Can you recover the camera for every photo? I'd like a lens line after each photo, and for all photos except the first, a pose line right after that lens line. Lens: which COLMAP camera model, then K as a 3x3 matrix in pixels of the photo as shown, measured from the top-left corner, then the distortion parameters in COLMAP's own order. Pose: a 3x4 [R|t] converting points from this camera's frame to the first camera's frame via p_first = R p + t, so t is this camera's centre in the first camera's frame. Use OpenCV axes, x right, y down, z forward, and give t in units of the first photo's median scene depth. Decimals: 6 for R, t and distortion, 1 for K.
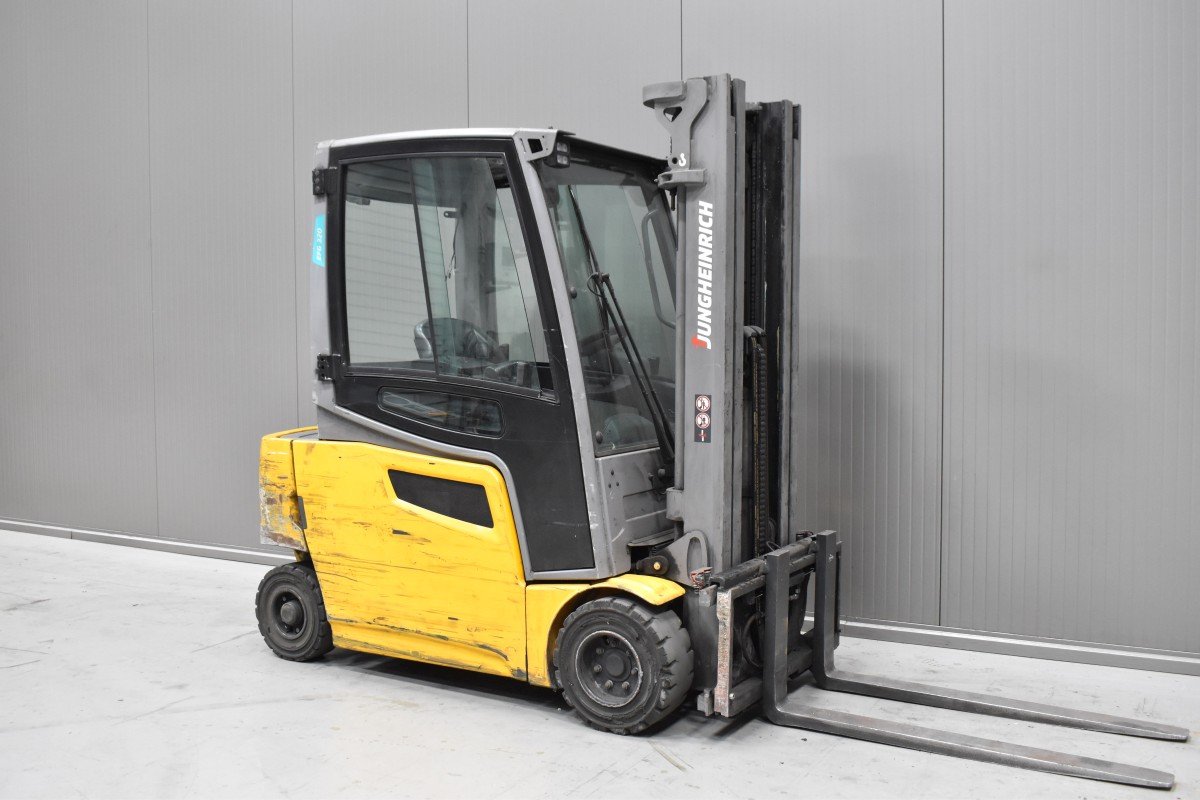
lens RADIAL K [[1163.3, 0, 600.0], [0, 1163.3, 400.0], [0, 0, 1]] dist [-0.089766, -0.000050]
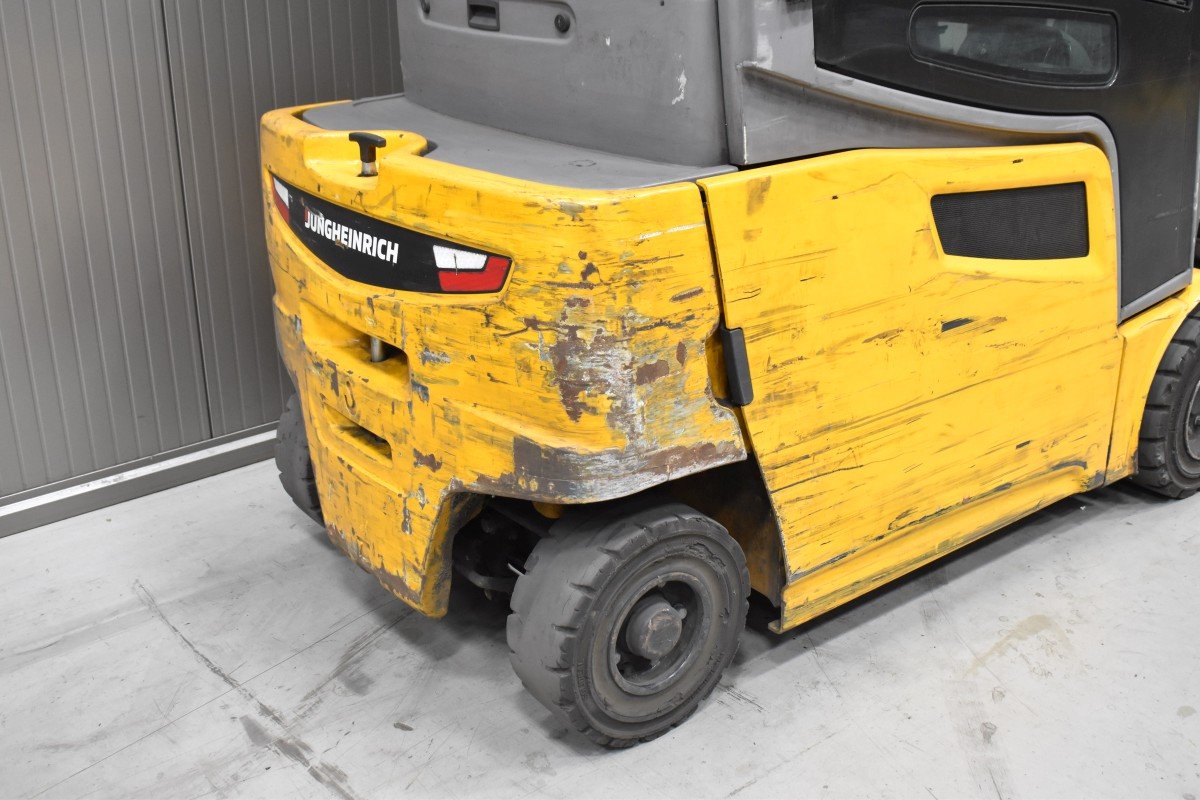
lens RADIAL K [[1327.8, 0, 600.0], [0, 1327.8, 400.0], [0, 0, 1]] dist [-0.063140, 0.001206]
pose [[0.352318, -0.339819, 0.872006, -0.756793], [0.049166, 0.937184, 0.345354, -0.051665], [-0.934588, -0.078801, 0.346895, 1.027880]]
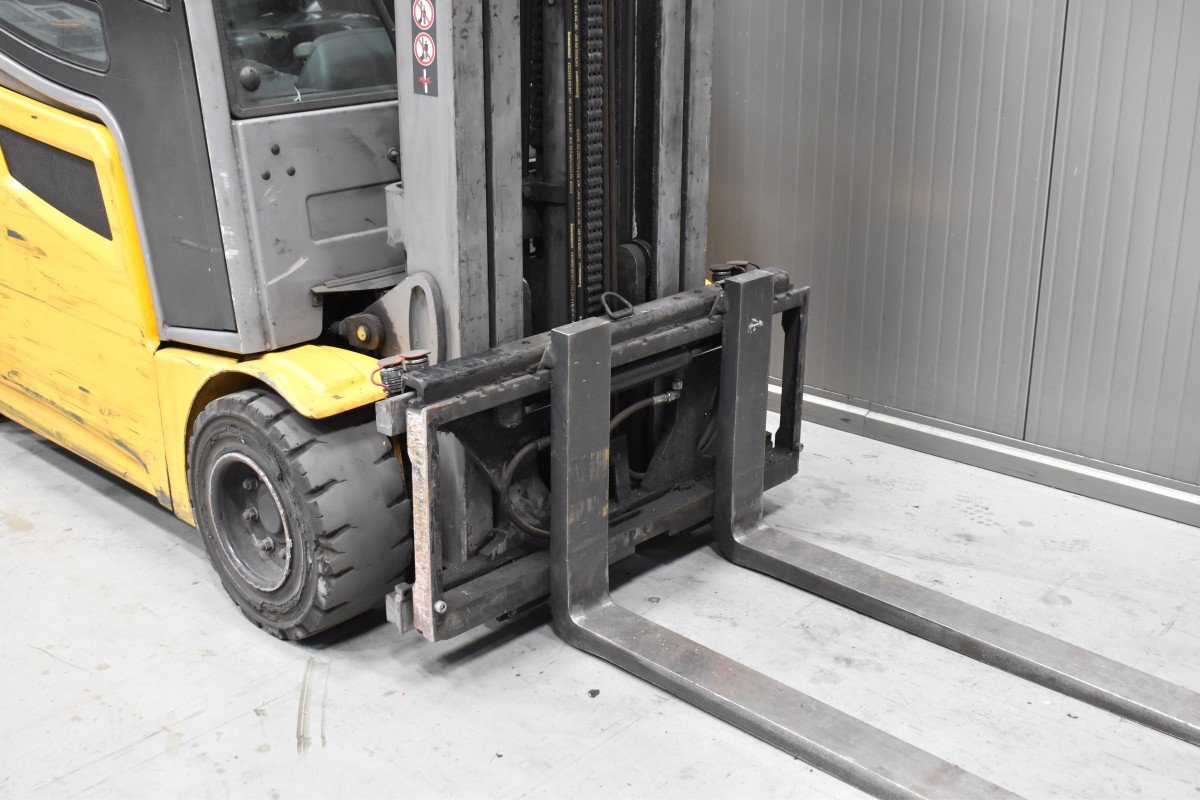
lens RADIAL K [[1364.1, 0, 600.0], [0, 1364.1, 400.0], [0, 0, 1]] dist [-0.056314, -0.005942]
pose [[0.977793, 0.074907, -0.195730, 0.274092], [-0.015343, 0.957022, 0.289610, -0.006988], [0.209011, -0.280176, 0.936918, 0.440216]]
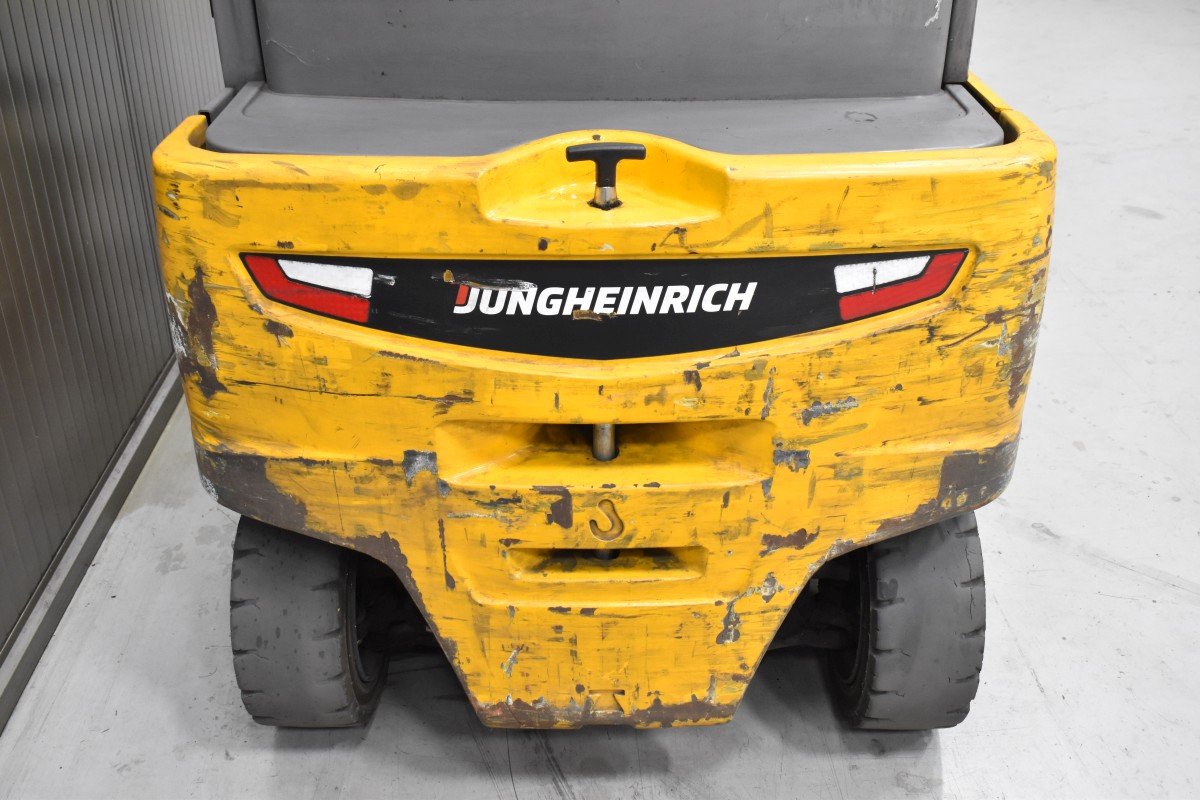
lens RADIAL K [[1209.1, 0, 600.0], [0, 1209.1, 400.0], [0, 0, 1]] dist [-0.089471, -0.005399]
pose [[-0.528156, -0.404817, 0.746441, -0.559845], [0.045993, 0.864120, 0.501180, -0.075044], [-0.847901, 0.299033, -0.437771, 1.465081]]
